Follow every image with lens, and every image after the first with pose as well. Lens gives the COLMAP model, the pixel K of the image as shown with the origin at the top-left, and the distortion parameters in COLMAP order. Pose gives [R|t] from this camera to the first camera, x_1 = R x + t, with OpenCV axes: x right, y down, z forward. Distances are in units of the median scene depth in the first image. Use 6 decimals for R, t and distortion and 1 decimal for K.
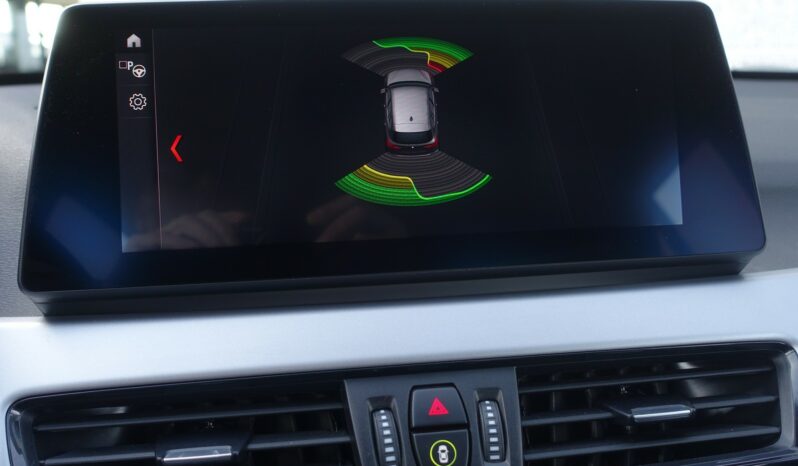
lens RADIAL K [[824.0, 0, 399.8], [0, 824.0, 236.7], [0, 0, 1]] dist [-0.015665, 0.000000]
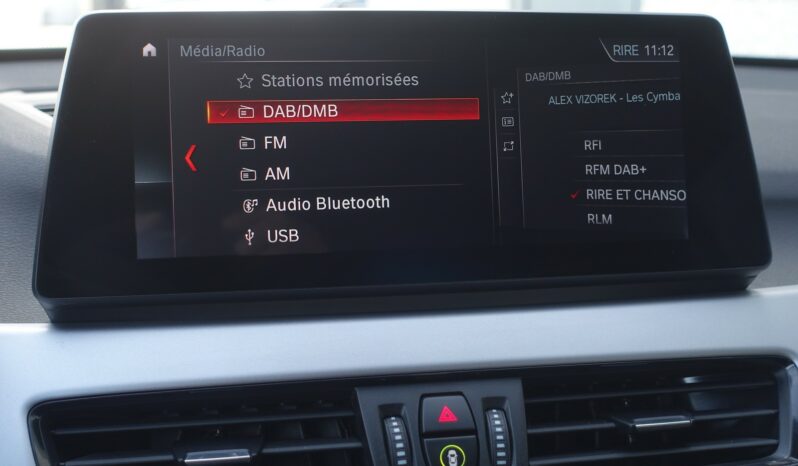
lens RADIAL K [[1161.4, 0, 392.4], [0, 1161.4, 229.3], [0, 0, 1]] dist [-0.019575, 0.000000]
pose [[0.999099, 0.014413, 0.039906, -0.082257], [-0.014440, 0.999896, 0.000374, -0.024341], [-0.039896, -0.000950, 0.999203, -0.444306]]
